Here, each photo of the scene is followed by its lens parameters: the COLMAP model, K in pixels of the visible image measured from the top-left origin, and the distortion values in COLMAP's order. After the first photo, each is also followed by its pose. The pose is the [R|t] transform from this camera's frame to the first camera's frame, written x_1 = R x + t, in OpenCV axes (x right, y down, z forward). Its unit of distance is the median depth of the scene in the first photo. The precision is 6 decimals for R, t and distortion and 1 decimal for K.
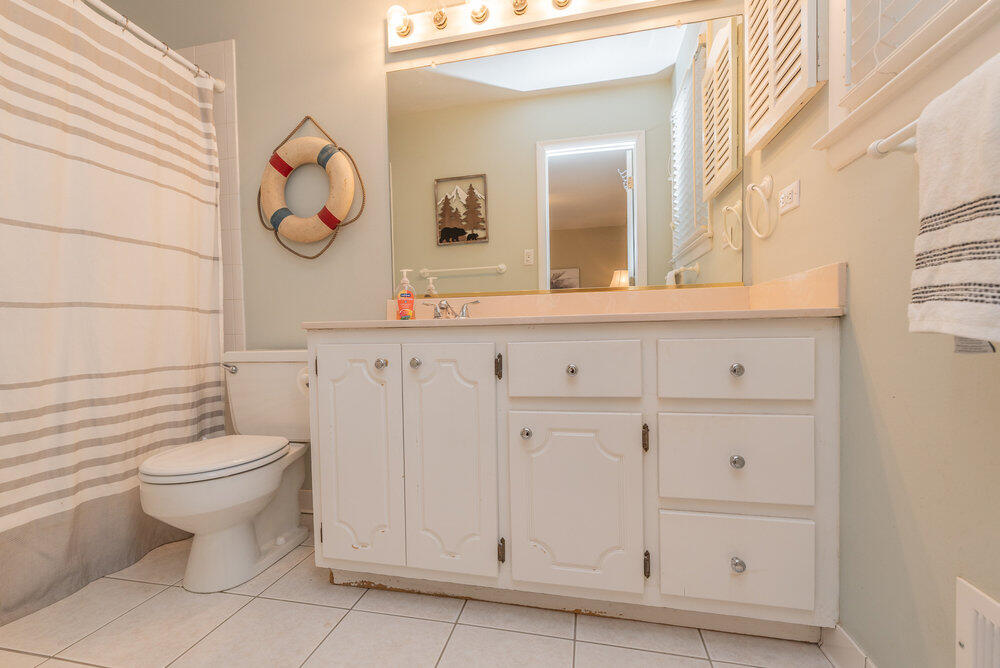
lens RADIAL K [[435.5, 0, 496.3], [0, 435.5, 336.6], [0, 0, 1]] dist [0.005547, 0.000554]
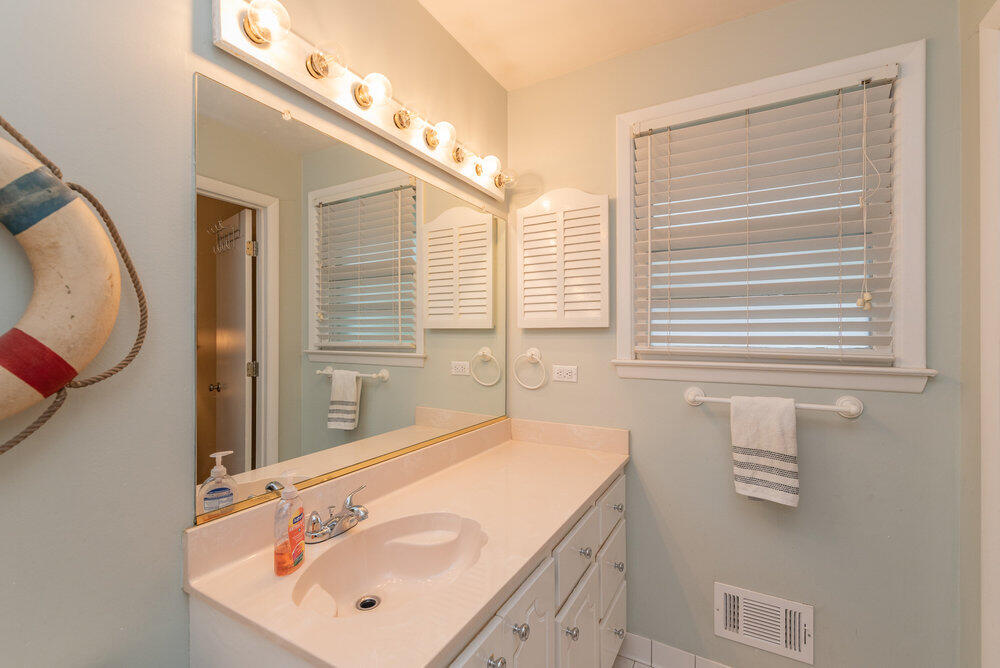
lens RADIAL K [[435.5, 0, 491.2], [0, 435.5, 334.1], [0, 0, 1]] dist [0.005547, 0.000554]
pose [[0.312903, 0.021813, 0.949535, -0.622864], [0.003929, 0.999698, -0.024260, -0.287457], [-0.949777, 0.011321, 0.312723, 0.519356]]
